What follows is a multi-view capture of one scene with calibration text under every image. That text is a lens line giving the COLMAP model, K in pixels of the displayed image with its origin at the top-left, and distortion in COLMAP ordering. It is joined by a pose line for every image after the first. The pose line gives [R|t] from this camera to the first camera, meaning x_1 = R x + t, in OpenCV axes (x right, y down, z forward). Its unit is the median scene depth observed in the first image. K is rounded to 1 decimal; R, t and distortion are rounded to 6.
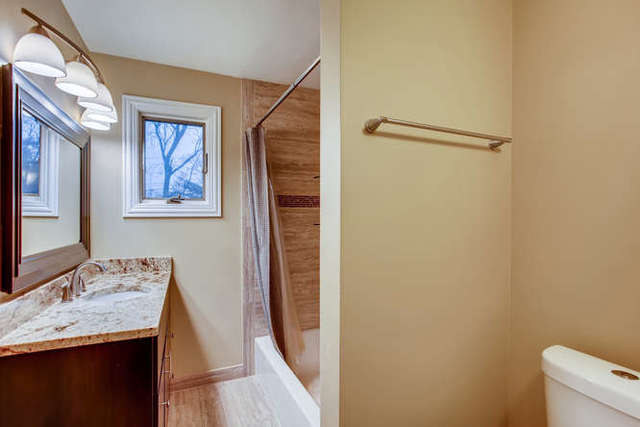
lens RADIAL K [[320.1, 0, 320.2], [0, 320.1, 215.7], [0, 0, 1]] dist [-0.002294, 0.004103]
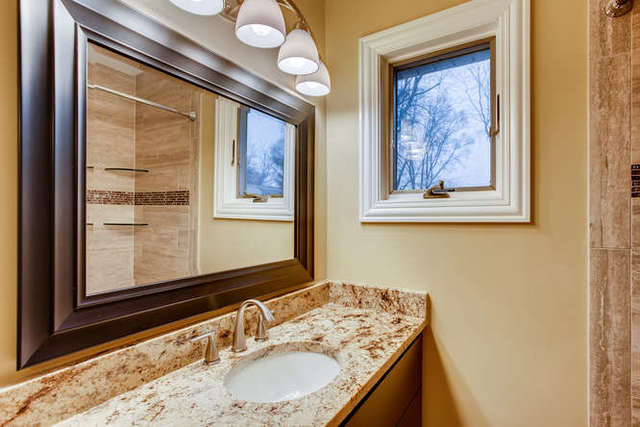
lens RADIAL K [[320.1, 0, 320.2], [0, 320.1, 216.8], [0, 0, 1]] dist [-0.002294, 0.004103]
pose [[0.551124, 0.001529, -0.834422, -0.104694], [0.006086, 0.999964, 0.005852, -0.010675], [0.834401, -0.008303, 0.551095, 0.556401]]
